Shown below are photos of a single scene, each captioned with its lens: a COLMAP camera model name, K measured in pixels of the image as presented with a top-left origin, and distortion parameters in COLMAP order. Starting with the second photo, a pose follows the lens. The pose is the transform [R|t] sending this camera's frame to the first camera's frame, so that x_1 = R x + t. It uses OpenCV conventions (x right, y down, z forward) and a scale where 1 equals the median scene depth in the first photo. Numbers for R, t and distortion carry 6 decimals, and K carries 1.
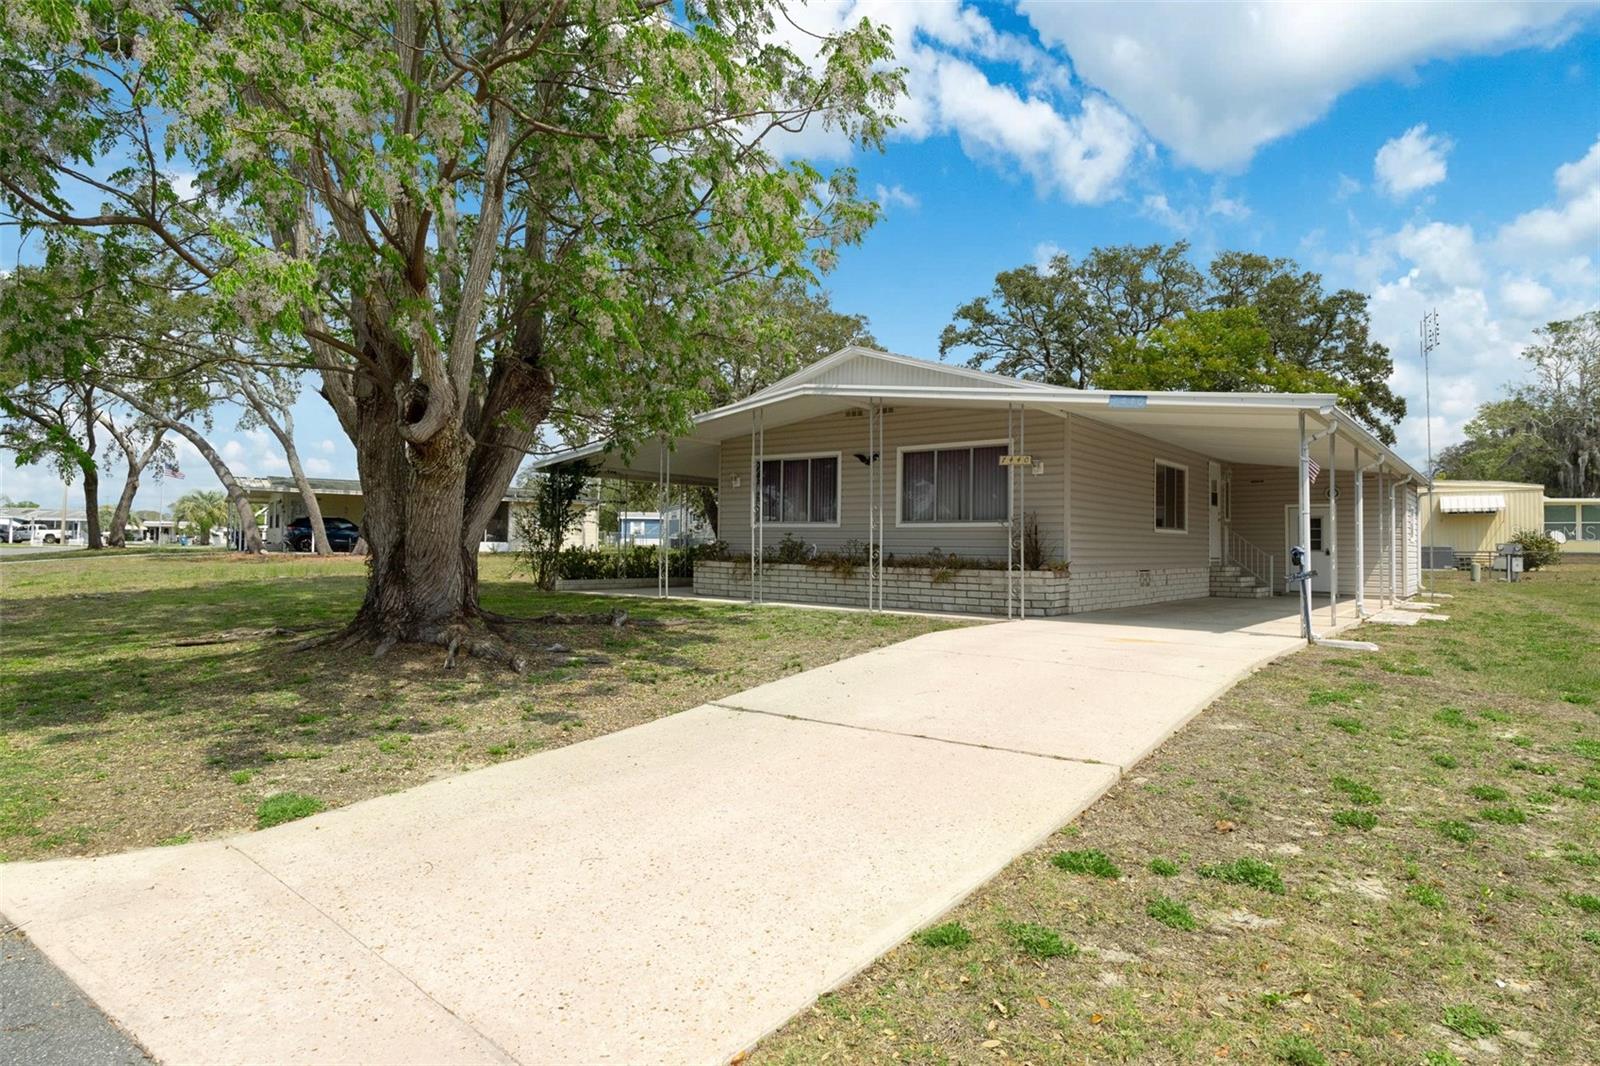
lens RADIAL K [[886.2, 0, 787.3], [0, 886.2, 537.7], [0, 0, 1]] dist [0.002737, 0.000717]
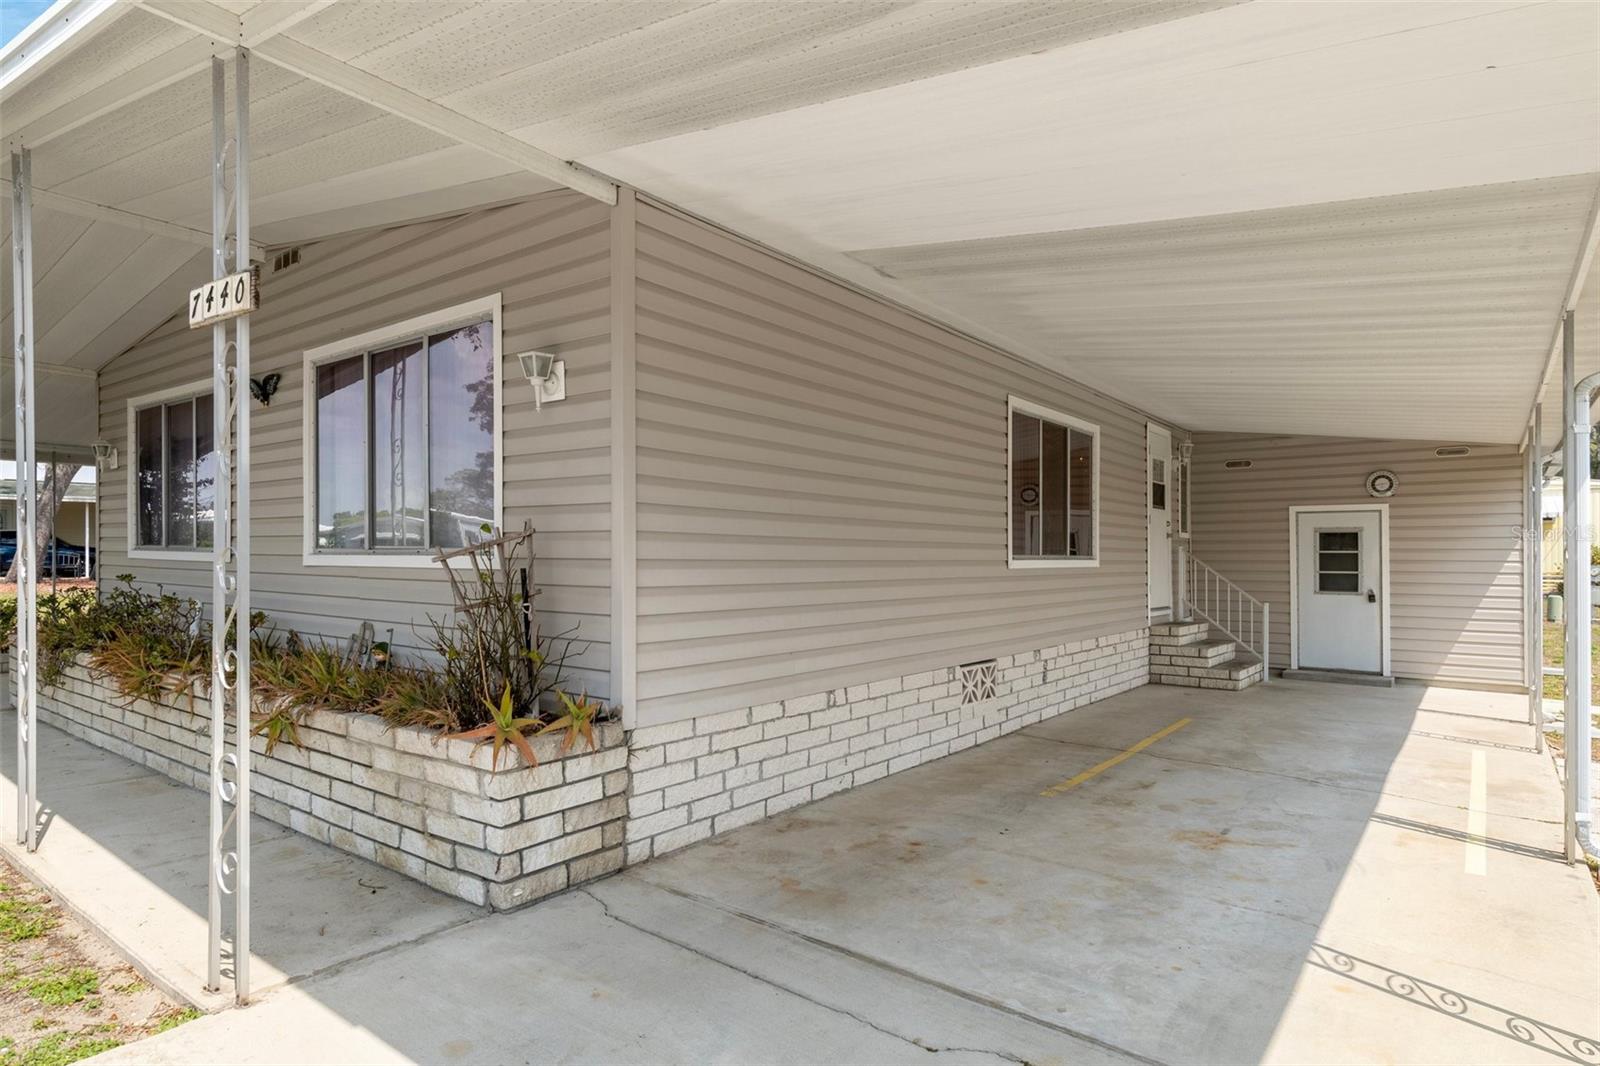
lens RADIAL K [[886.2, 0, 804.3], [0, 886.2, 549.3], [0, 0, 1]] dist [0.002737, 0.000717]
pose [[0.999251, -0.005713, 0.038264, 0.297226], [0.005599, 0.999980, 0.003087, -0.017133], [-0.038281, -0.002870, 0.999263, 0.569919]]
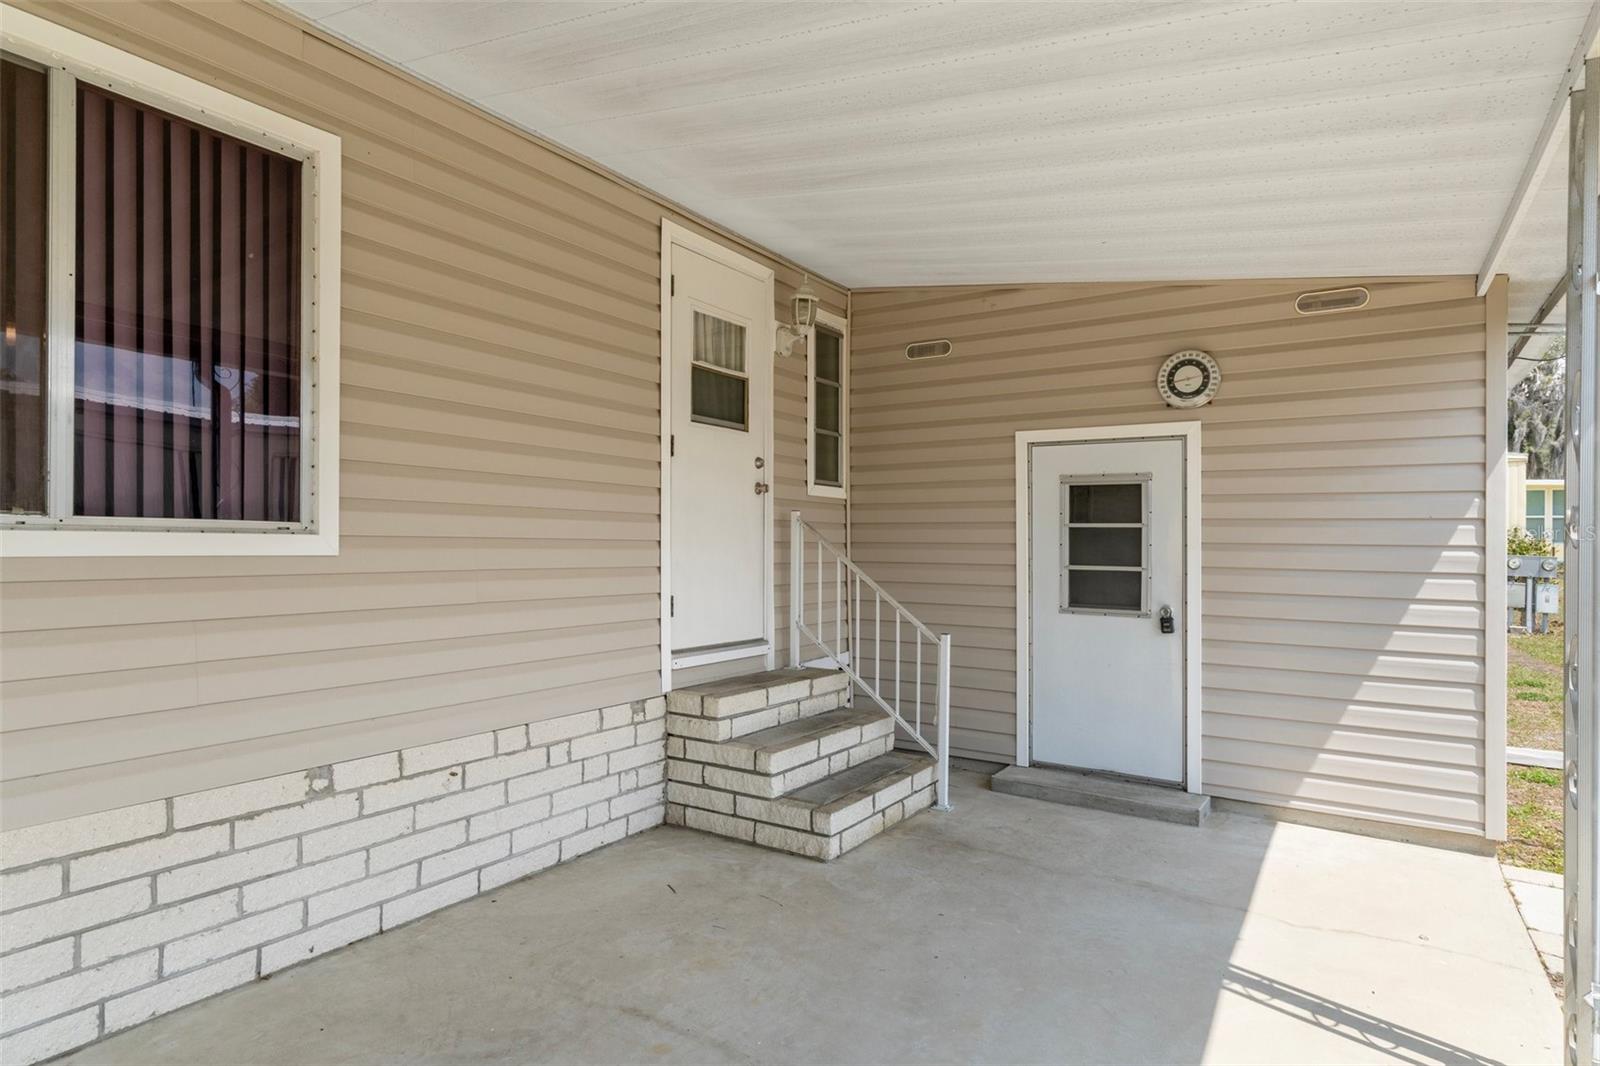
lens RADIAL K [[886.2, 0, 803.2], [0, 886.2, 537.7], [0, 0, 1]] dist [0.002737, 0.000717]
pose [[0.992340, 0.000642, 0.123535, 0.564727], [-0.001225, 0.999988, 0.004639, -0.008255], [-0.123531, -0.004755, 0.992329, 0.903445]]
